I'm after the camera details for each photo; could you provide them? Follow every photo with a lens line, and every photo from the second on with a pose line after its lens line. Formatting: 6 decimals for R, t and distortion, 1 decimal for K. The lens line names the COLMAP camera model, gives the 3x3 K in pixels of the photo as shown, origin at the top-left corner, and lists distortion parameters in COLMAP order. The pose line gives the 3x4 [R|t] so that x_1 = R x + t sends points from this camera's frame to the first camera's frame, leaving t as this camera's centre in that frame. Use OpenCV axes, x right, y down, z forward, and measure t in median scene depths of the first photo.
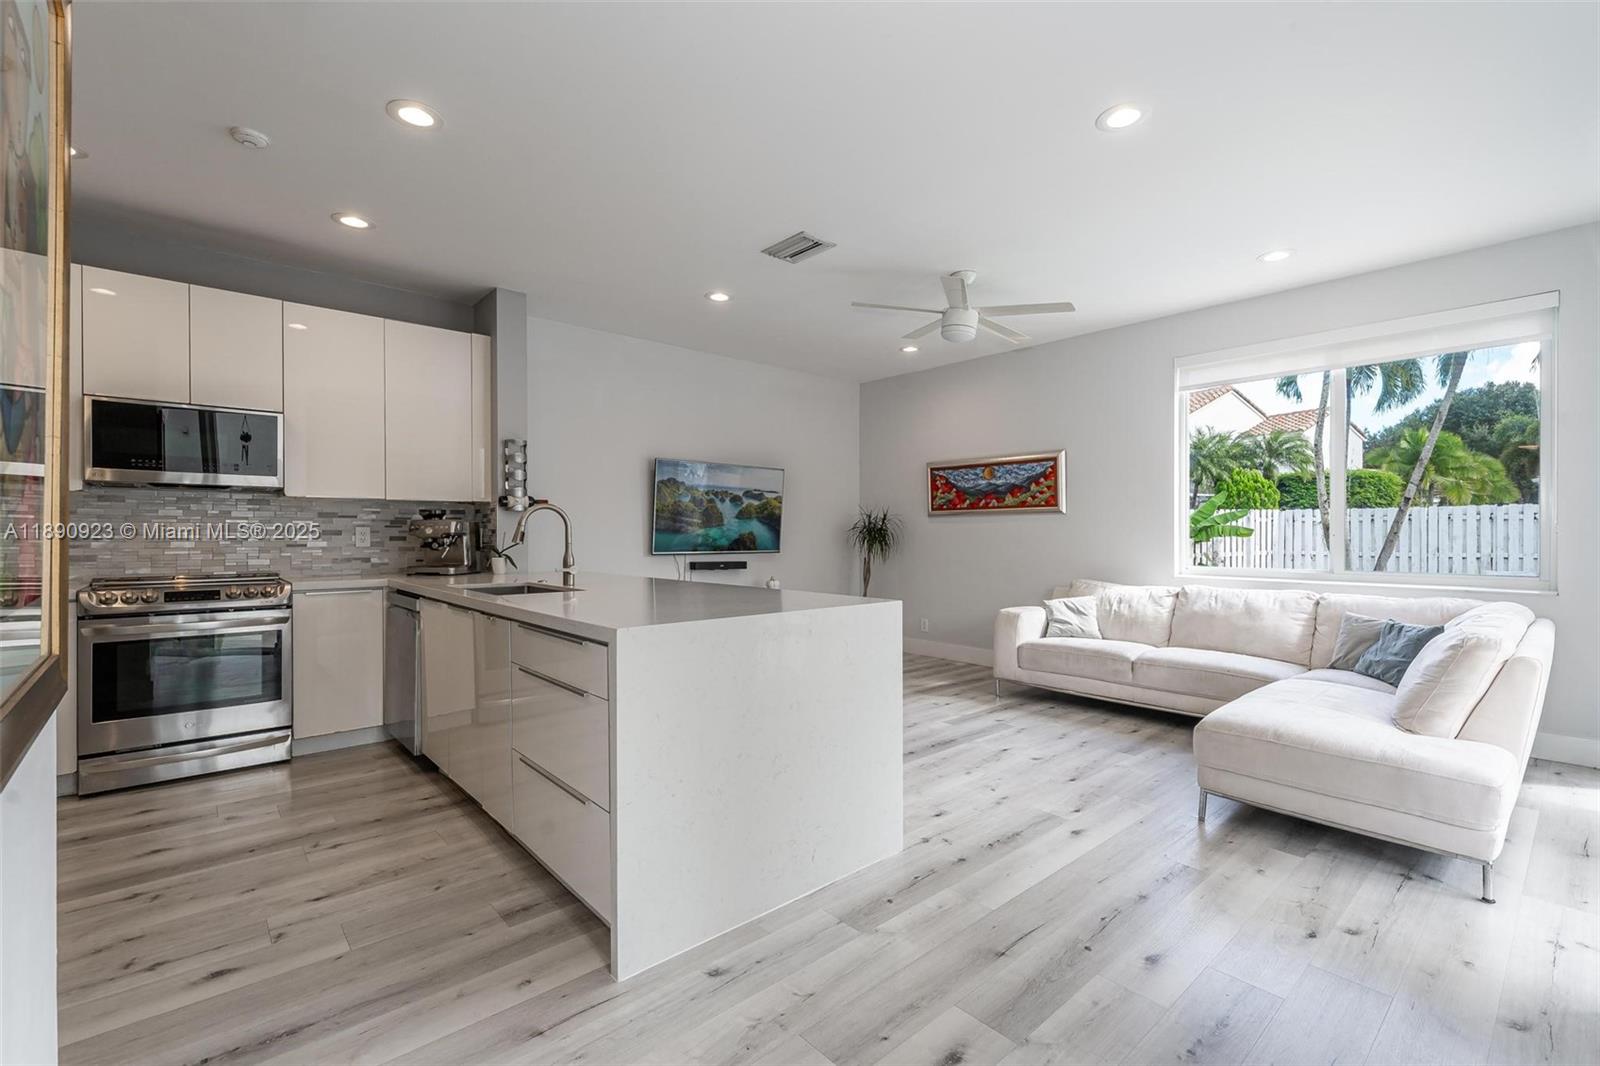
lens RADIAL K [[699.9, 0, 801.2], [0, 699.9, 540.3], [0, 0, 1]] dist [0.001388, -0.001299]
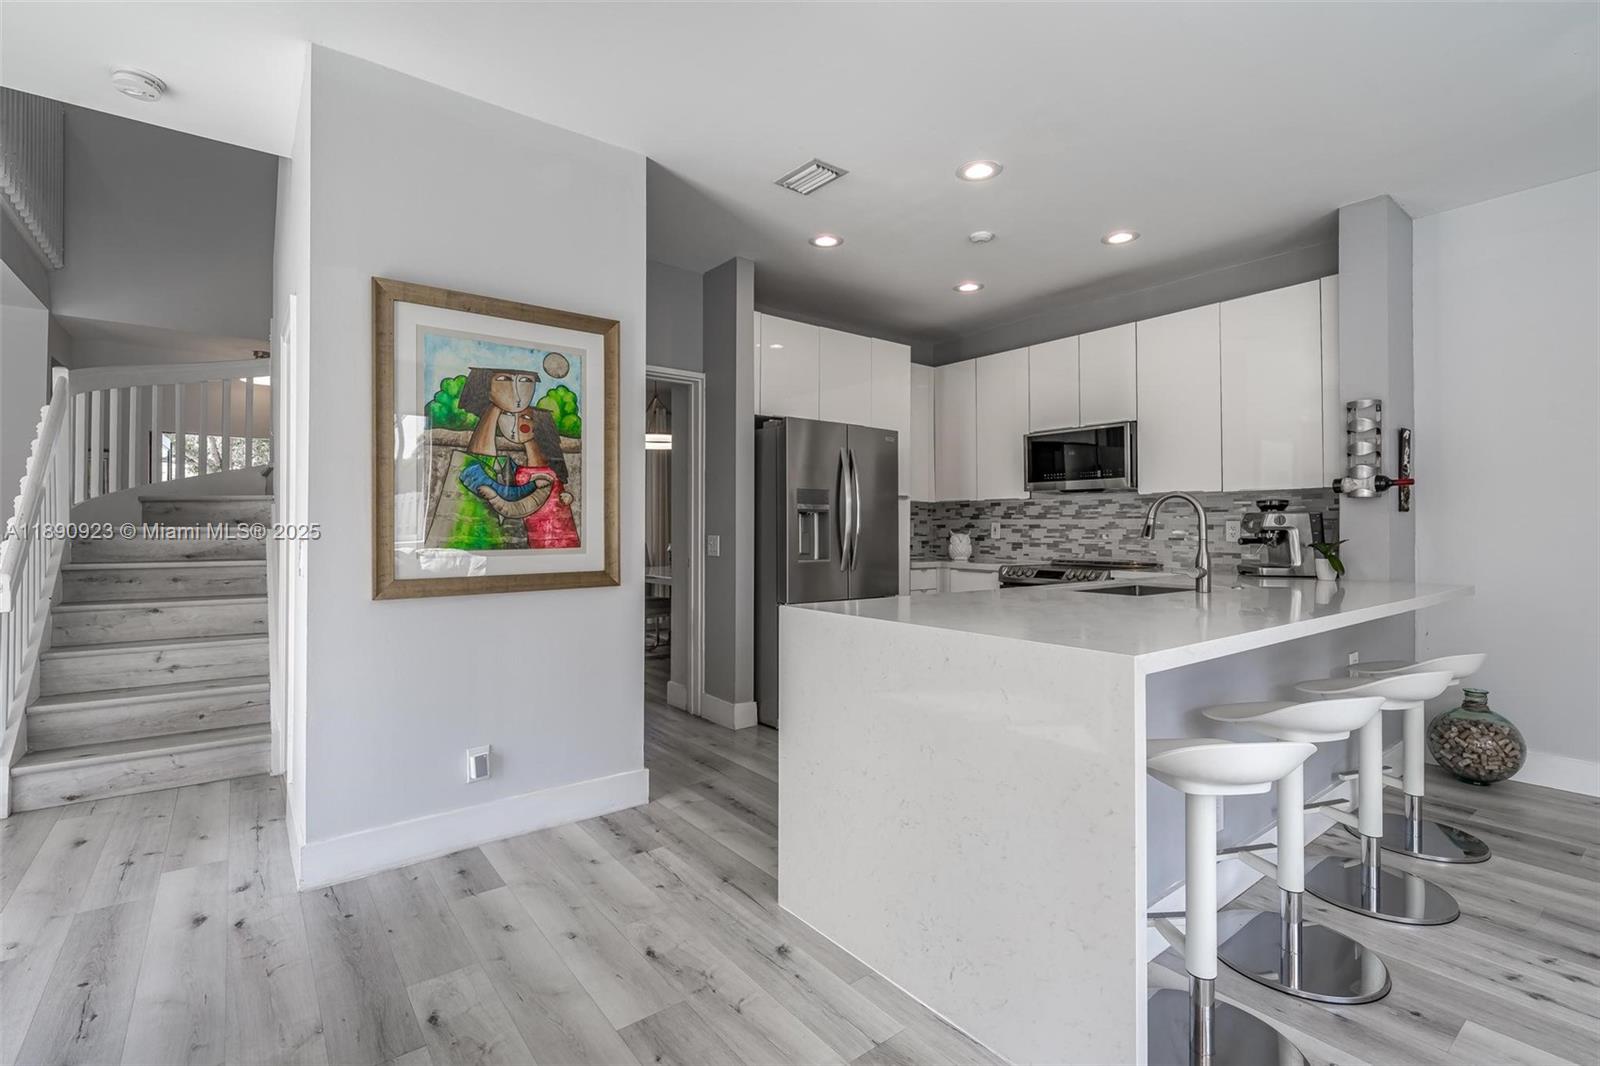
lens RADIAL K [[699.9, 0, 785.3], [0, 699.9, 541.7], [0, 0, 1]] dist [0.001388, -0.001299]
pose [[-0.071990, 0.018902, -0.997226, 0.396121], [-0.010594, 0.999750, 0.019715, -0.002978], [0.997349, 0.011984, -0.071771, 0.471889]]
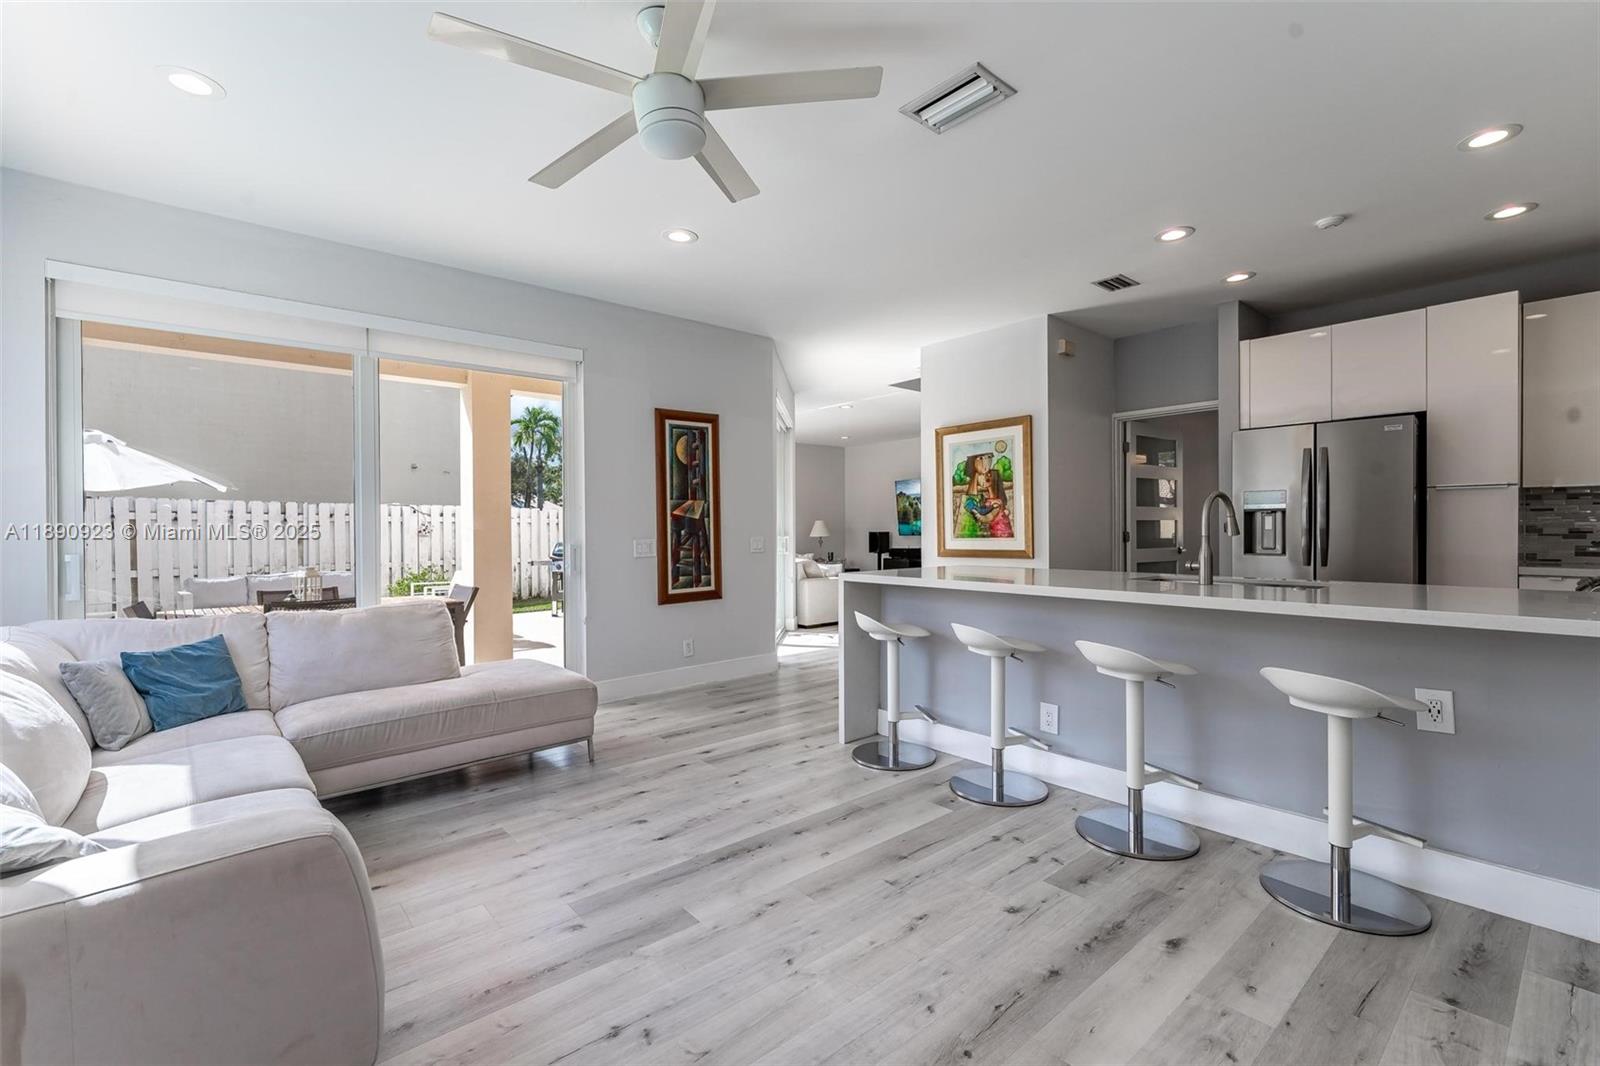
lens RADIAL K [[699.9, 0, 815.4], [0, 699.9, 524.1], [0, 0, 1]] dist [0.001388, -0.001299]
pose [[-0.999893, 0.009475, -0.011151, 0.126248], [0.009472, 0.999955, 0.000351, -0.010966], [0.011153, 0.000245, -0.999938, 1.501481]]
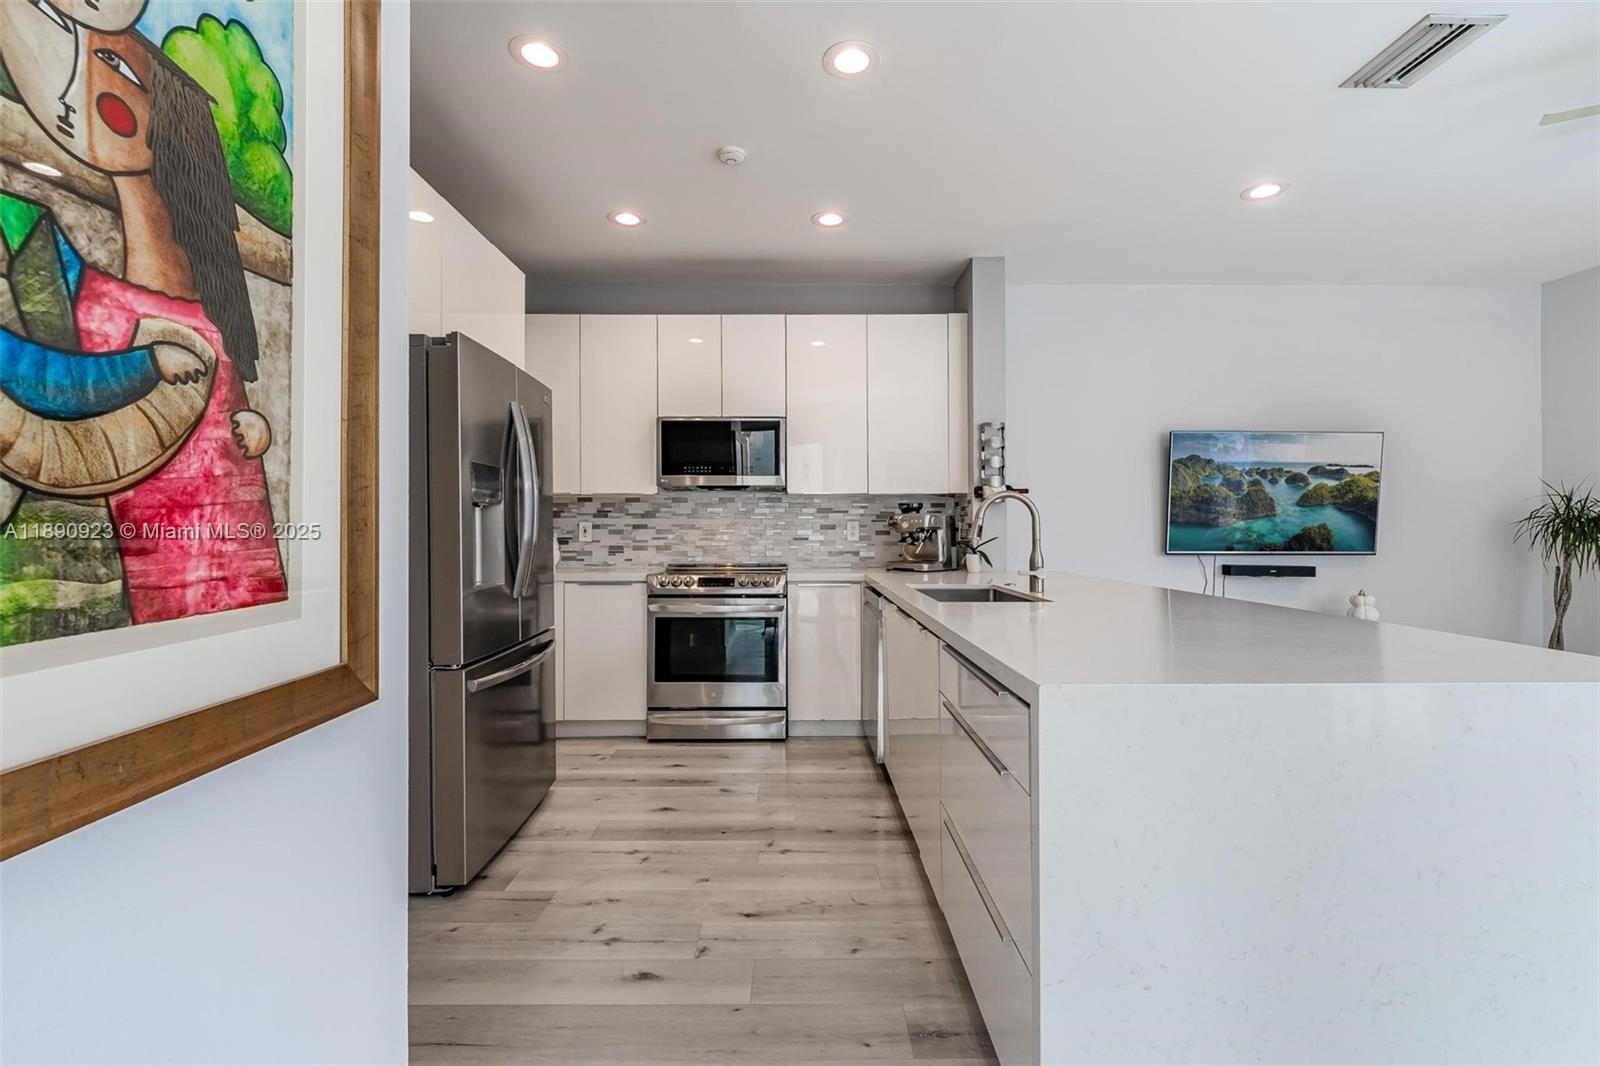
lens RADIAL K [[699.9, 0, 799.5], [0, 699.9, 527.2], [0, 0, 1]] dist [0.001388, -0.001299]
pose [[0.754330, -0.001628, -0.656493, -0.009282], [-0.004469, 0.999961, -0.007615, -0.002424], [0.656480, 0.008678, 0.754293, 0.177574]]
